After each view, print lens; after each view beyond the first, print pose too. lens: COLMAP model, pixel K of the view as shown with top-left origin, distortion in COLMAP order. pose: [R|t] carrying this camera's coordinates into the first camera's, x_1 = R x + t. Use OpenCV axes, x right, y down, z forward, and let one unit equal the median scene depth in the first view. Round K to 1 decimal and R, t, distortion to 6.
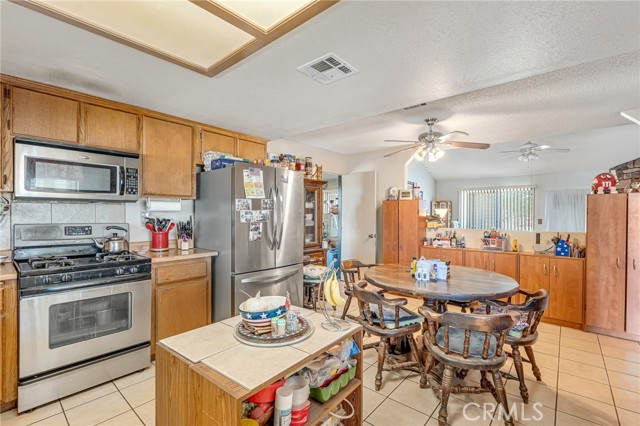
lens RADIAL K [[283.8, 0, 323.4], [0, 283.8, 215.2], [0, 0, 1]] dist [-0.000581, -0.000230]
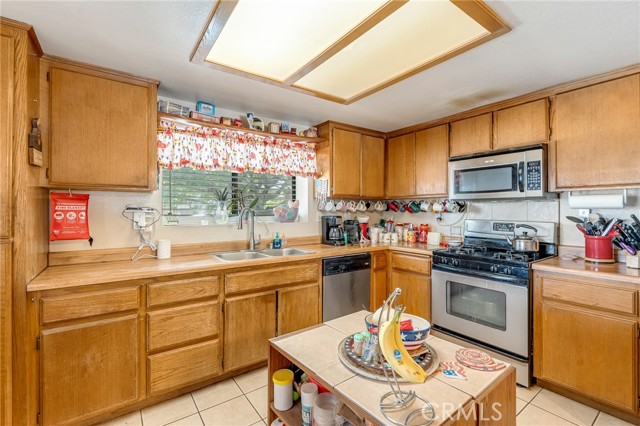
lens RADIAL K [[284.7, 0, 320.1], [0, 284.7, 210.4], [0, 0, 1]] dist [-0.001530, -0.000234]
pose [[-0.231481, -0.002141, -0.972837, 0.369961], [-0.005257, 0.999986, -0.000950, -0.004709], [0.972825, 0.004895, -0.231489, 0.558889]]
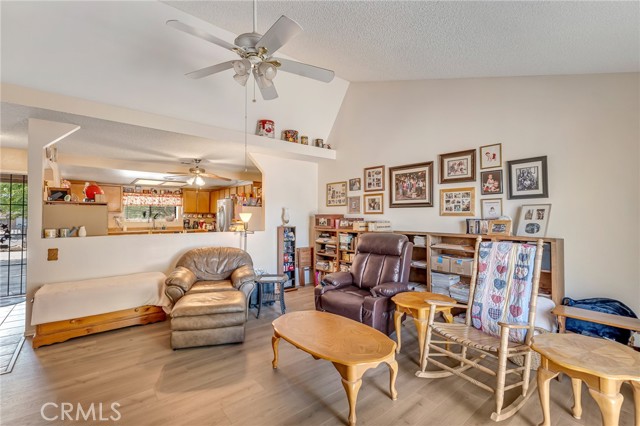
lens RADIAL K [[283.8, 0, 323.4], [0, 283.8, 215.2], [0, 0, 1]] dist [-0.000581, -0.000230]
pose [[-0.156227, -0.007259, -0.987694, 2.606938], [-0.005729, 0.999963, -0.006443, -0.023113], [0.987705, 0.004652, -0.156263, 2.763507]]
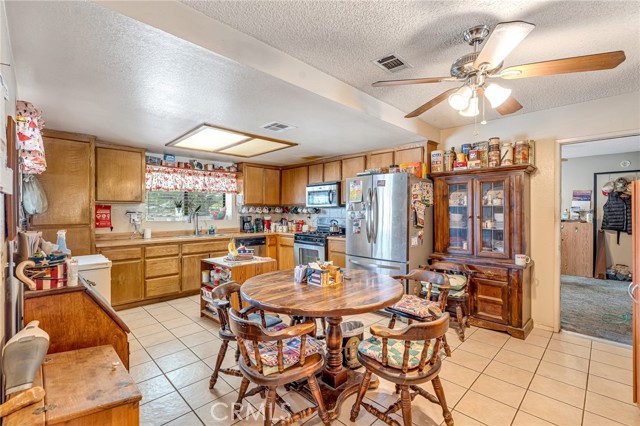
lens RADIAL K [[284.7, 0, 320.1], [0, 284.7, 210.4], [0, 0, 1]] dist [-0.001530, -0.000234]
pose [[-0.075806, -0.005074, -0.997110, 1.299393], [-0.002673, 0.999984, -0.004886, -0.014723], [0.997119, 0.002295, -0.075818, 1.071520]]
